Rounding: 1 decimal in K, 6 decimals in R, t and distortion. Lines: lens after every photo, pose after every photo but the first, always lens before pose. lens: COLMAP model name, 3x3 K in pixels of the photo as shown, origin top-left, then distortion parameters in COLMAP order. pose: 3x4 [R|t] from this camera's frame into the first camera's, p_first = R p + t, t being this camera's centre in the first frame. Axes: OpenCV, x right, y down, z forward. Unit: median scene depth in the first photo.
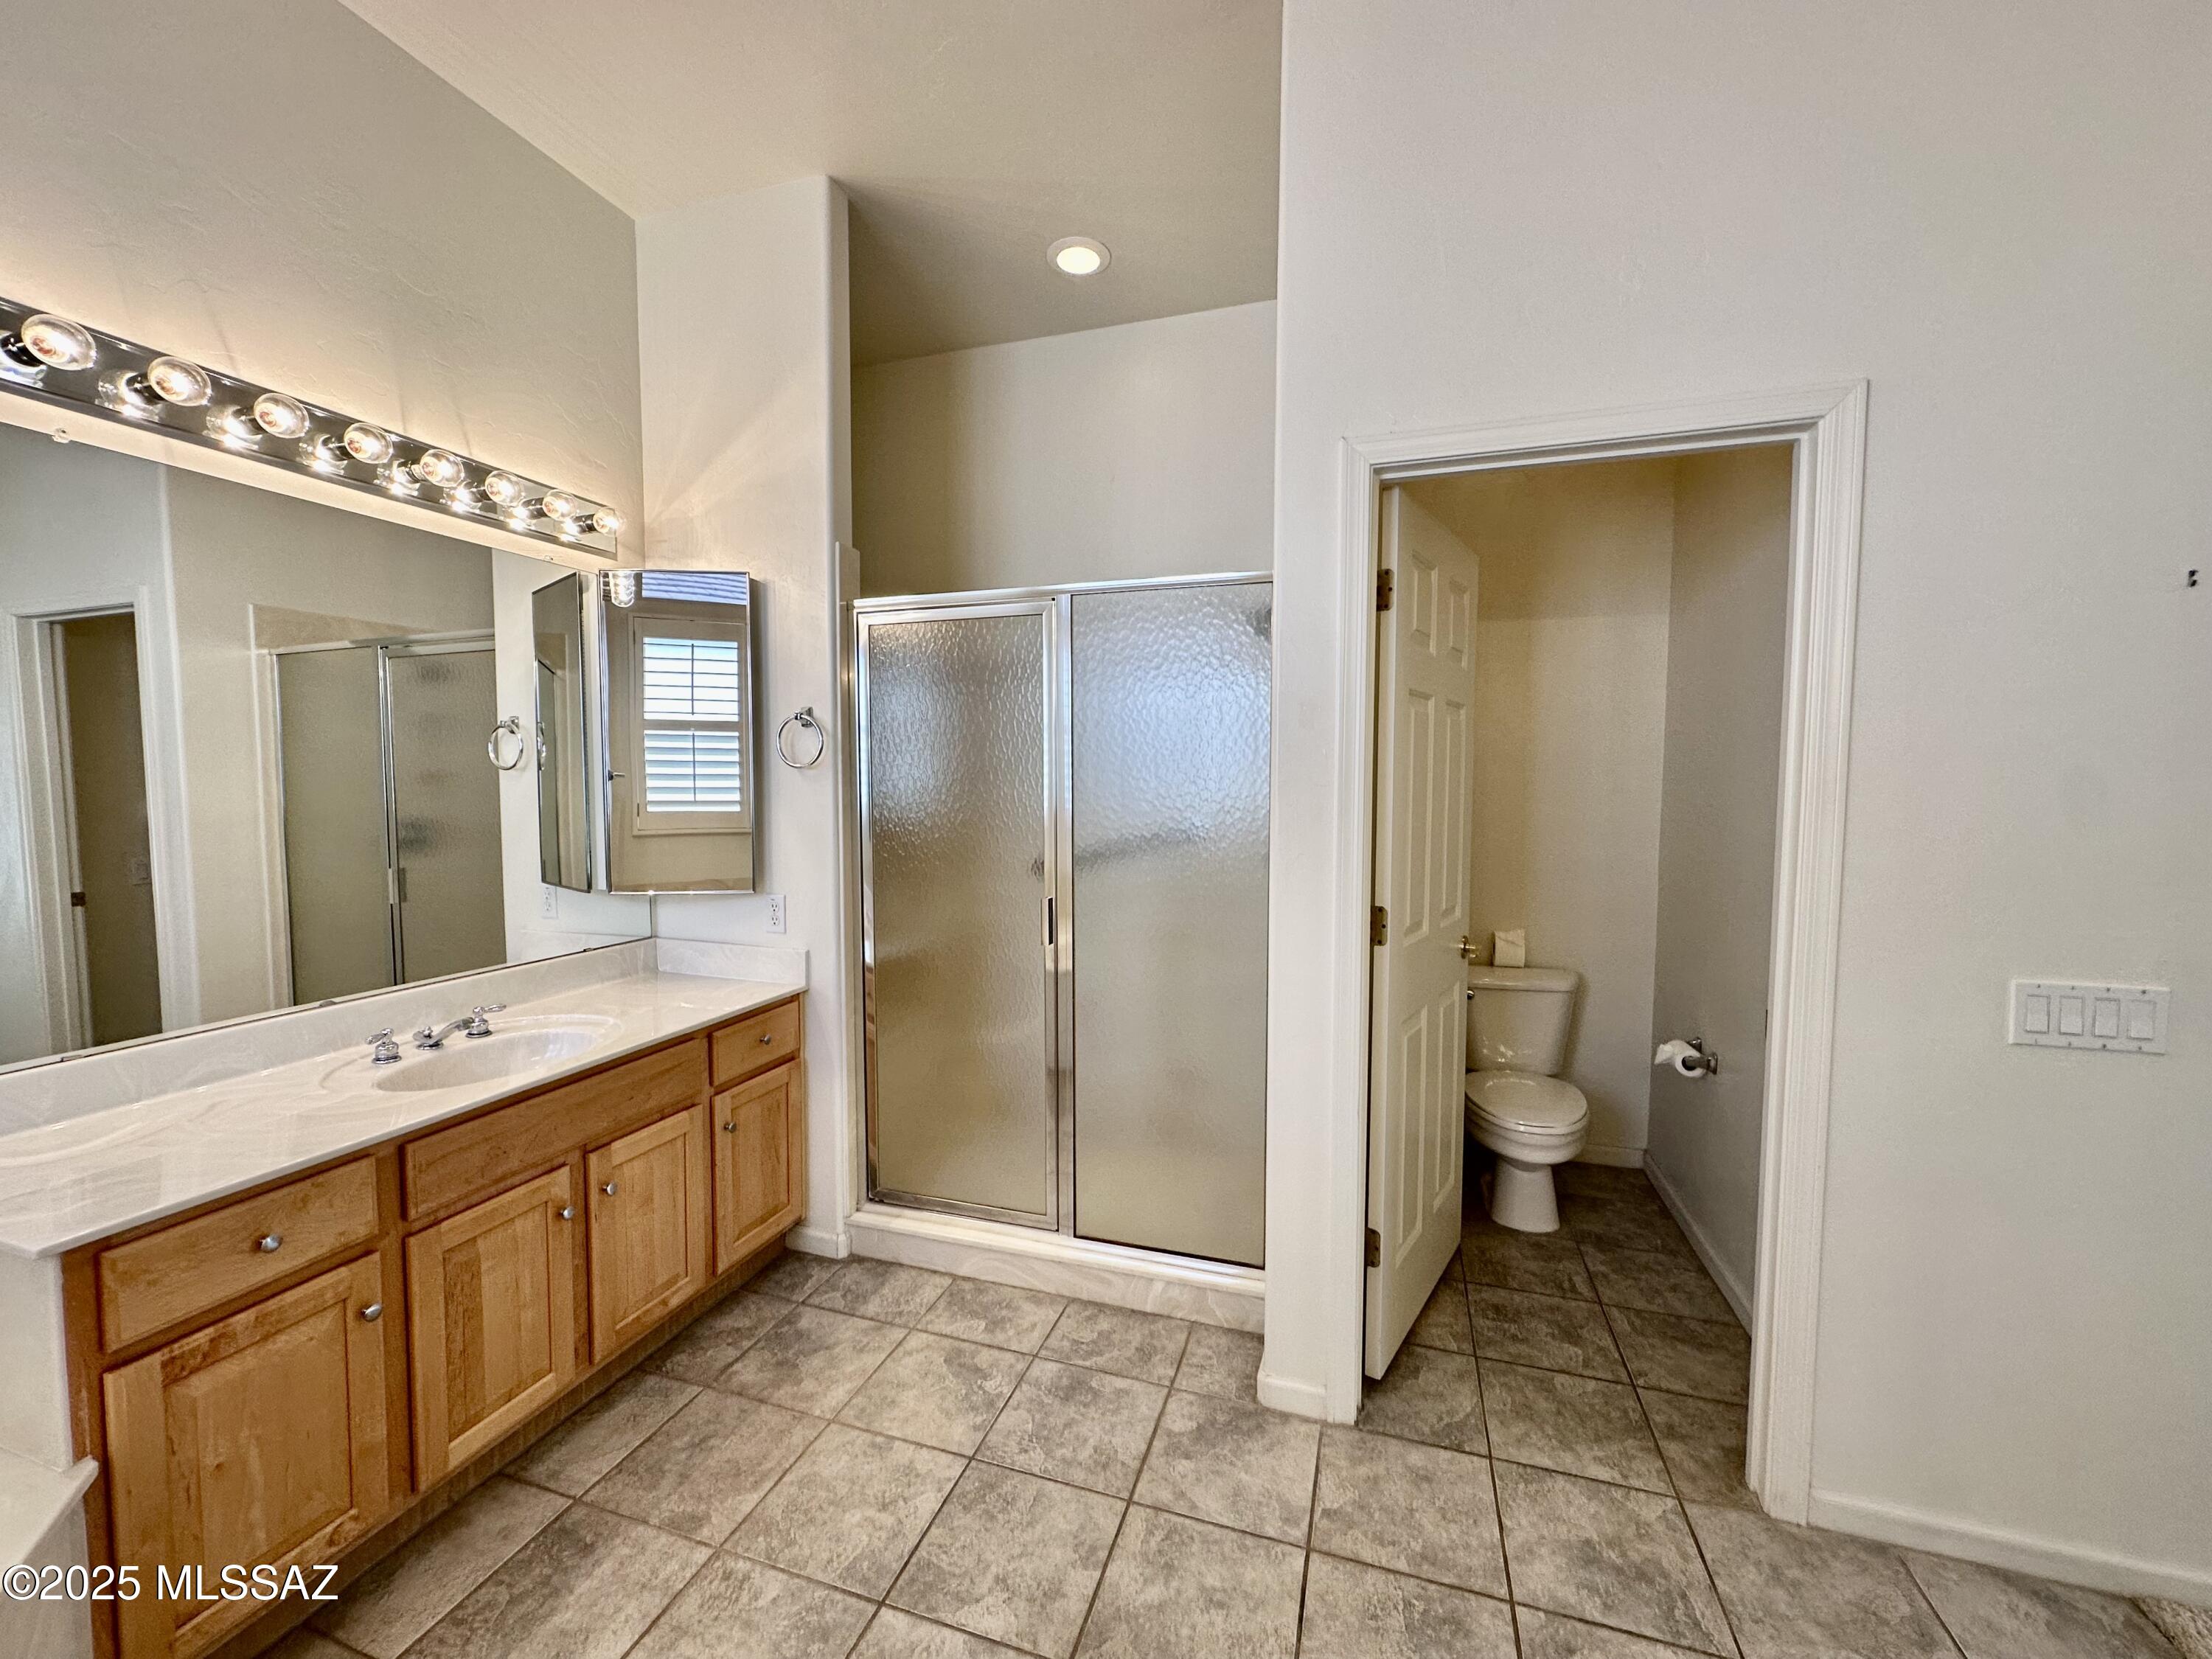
lens RADIAL K [[905.8, 0, 1103.4], [0, 905.8, 832.1], [0, 0, 1]] dist [-0.001020, 0.000023]
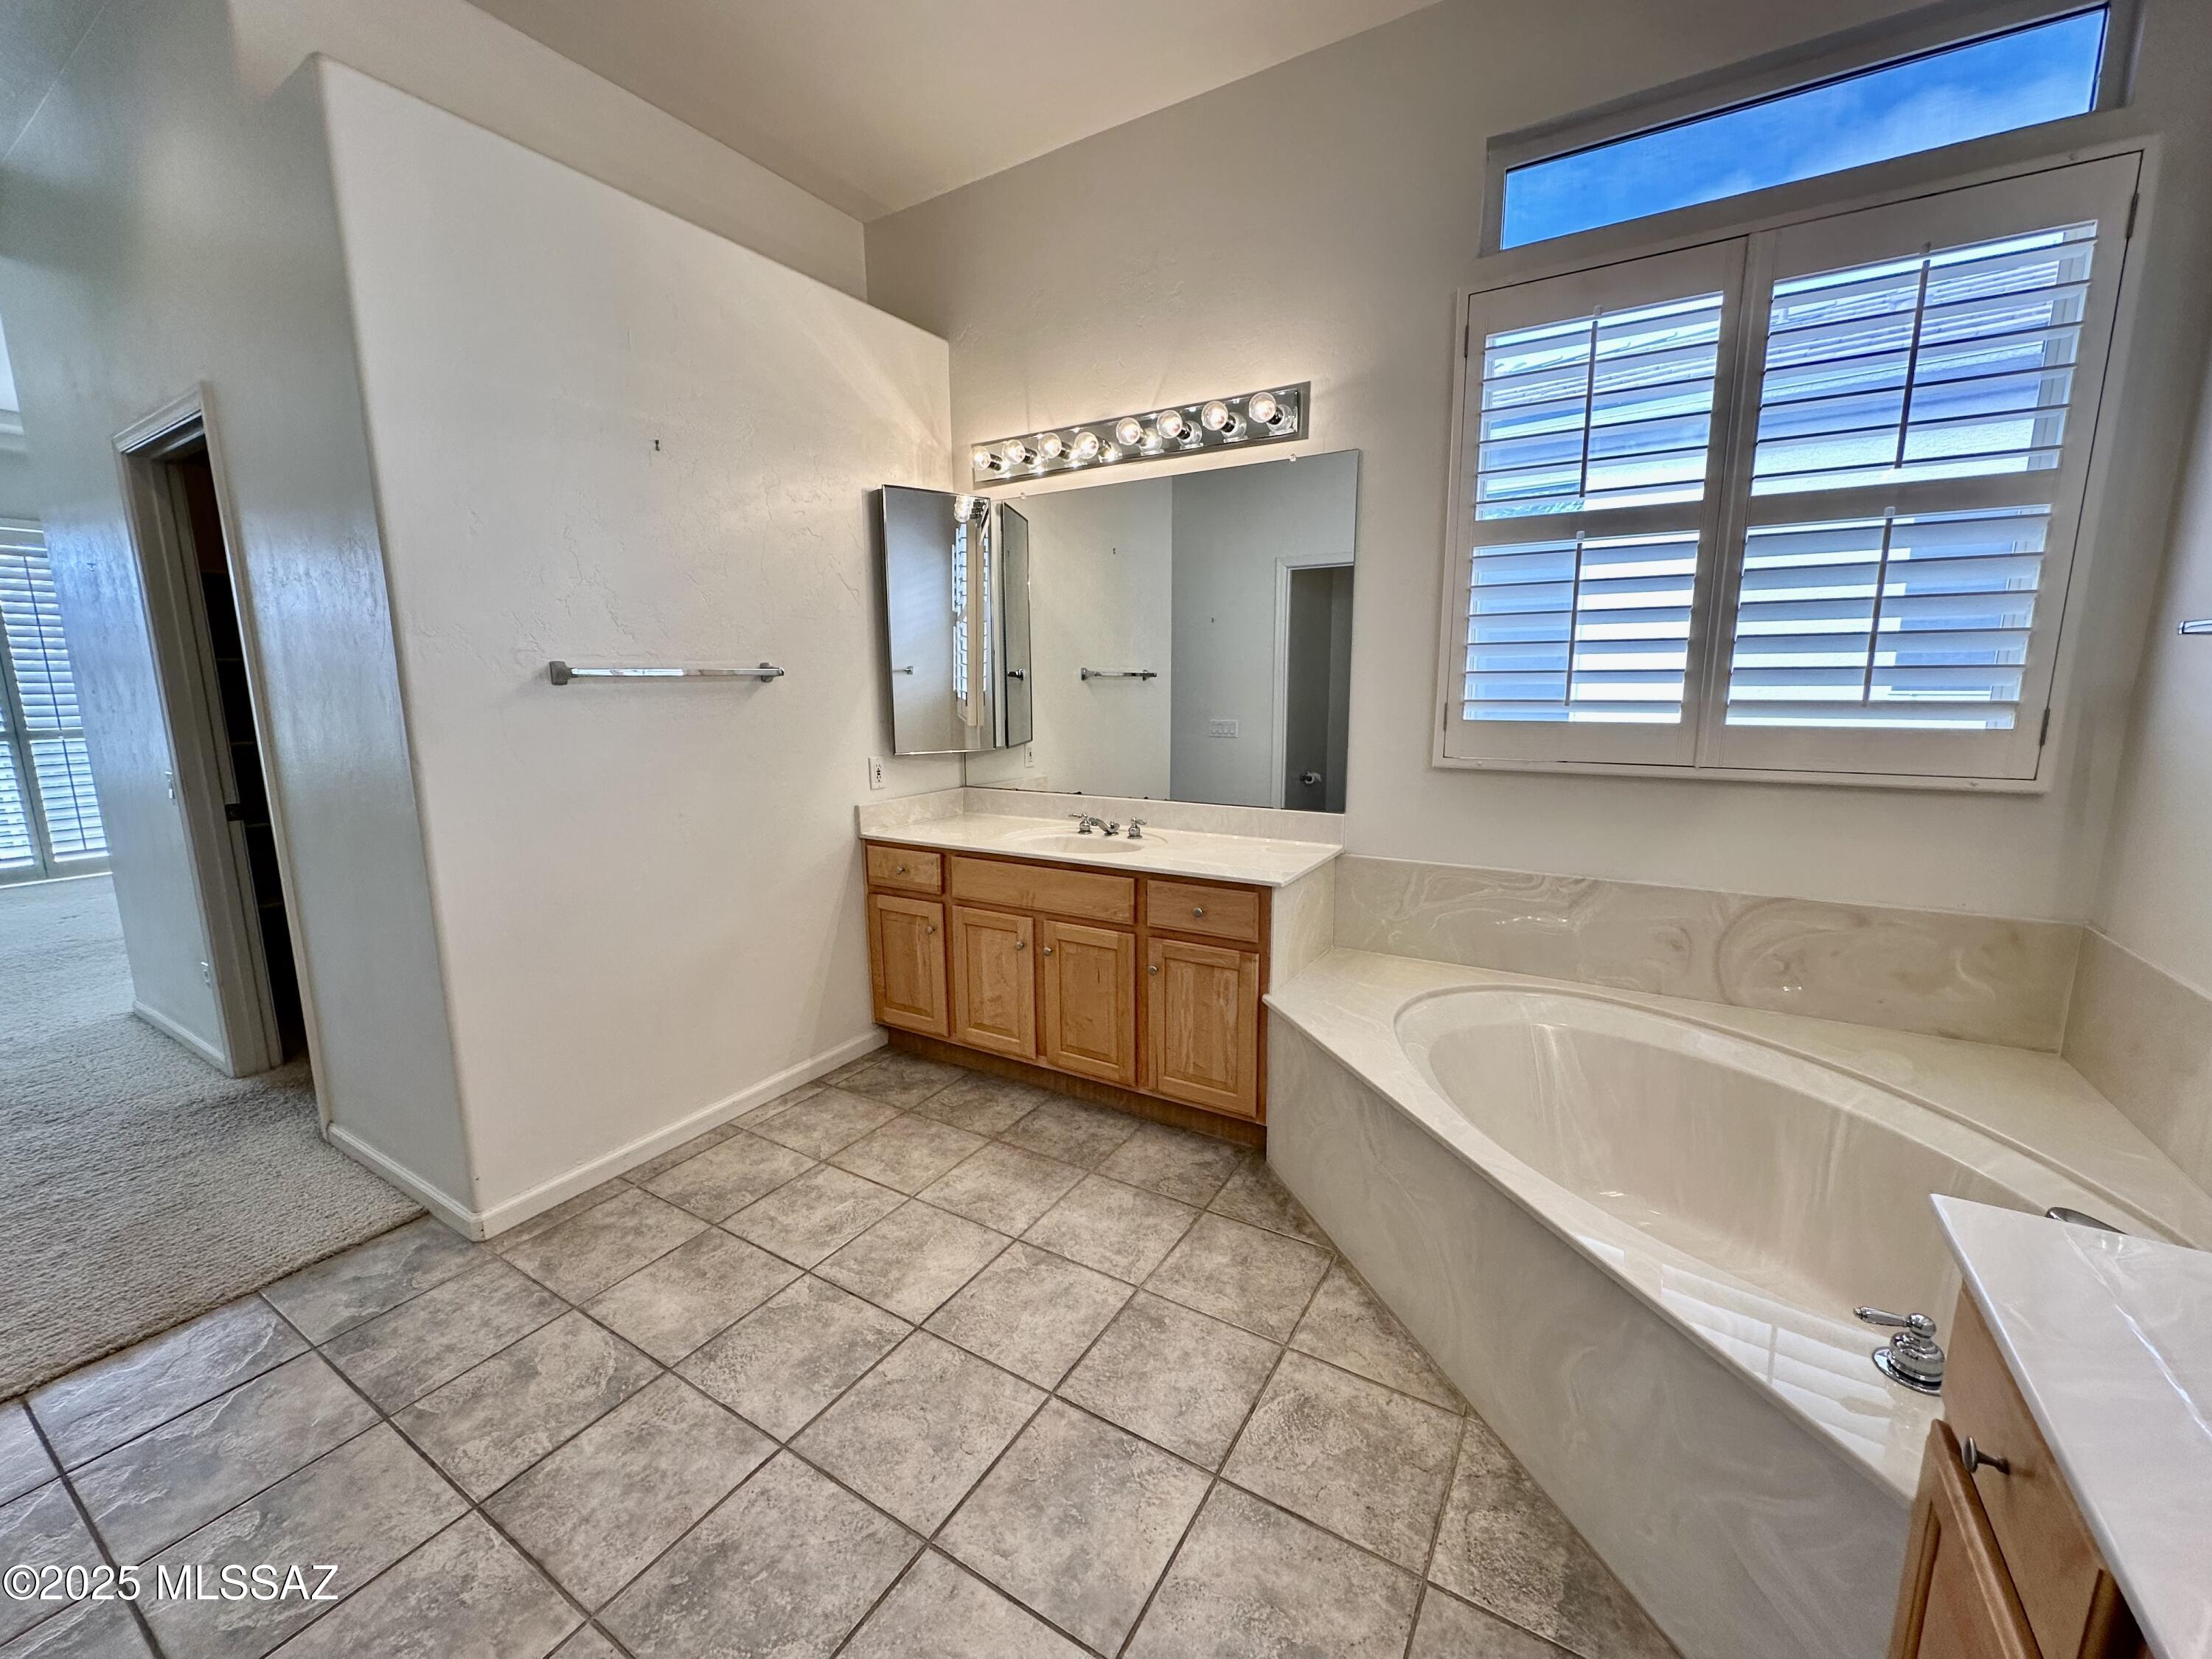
lens RADIAL K [[905.8, 0, 1103.4], [0, 905.8, 832.1], [0, 0, 1]] dist [-0.001020, 0.000023]
pose [[-0.228088, 0.166439, -0.959309, 0.757585], [-0.049371, 0.982036, 0.182120, -0.052920], [0.972388, 0.088901, -0.215773, 1.301372]]
